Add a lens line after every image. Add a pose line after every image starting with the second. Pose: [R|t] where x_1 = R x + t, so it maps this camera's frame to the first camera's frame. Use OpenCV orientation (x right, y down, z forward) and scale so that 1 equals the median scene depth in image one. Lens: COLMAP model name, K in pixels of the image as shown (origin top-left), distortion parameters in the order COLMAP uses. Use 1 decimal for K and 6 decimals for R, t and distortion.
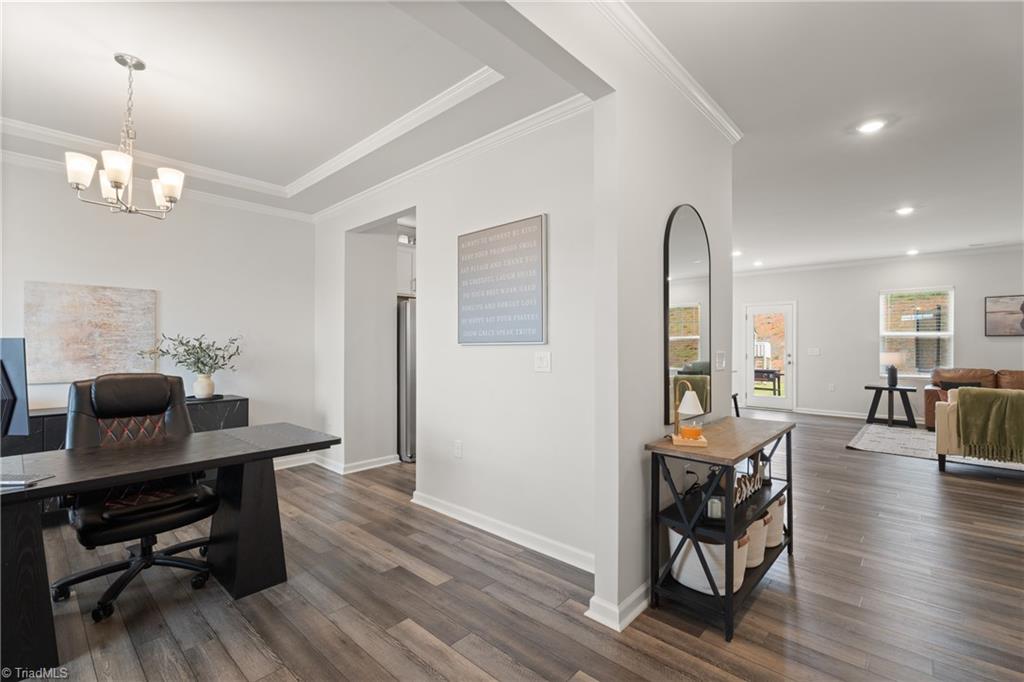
lens RADIAL K [[456.2, 0, 504.4], [0, 456.2, 344.8], [0, 0, 1]] dist [-0.001649, 0.002488]
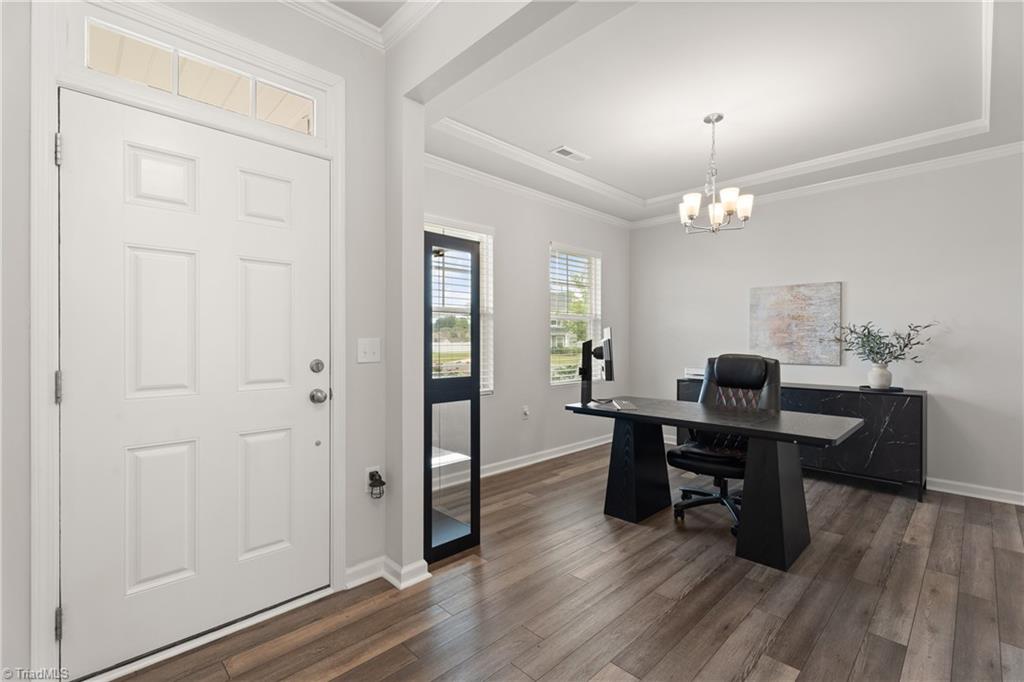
lens RADIAL K [[456.2, 0, 514.5], [0, 456.2, 339.3], [0, 0, 1]] dist [-0.001649, 0.002488]
pose [[-0.054134, -0.001037, -0.998533, 0.396664], [-0.000984, 0.999999, -0.000985, 0.019124], [0.998533, 0.000929, -0.054135, 0.362583]]
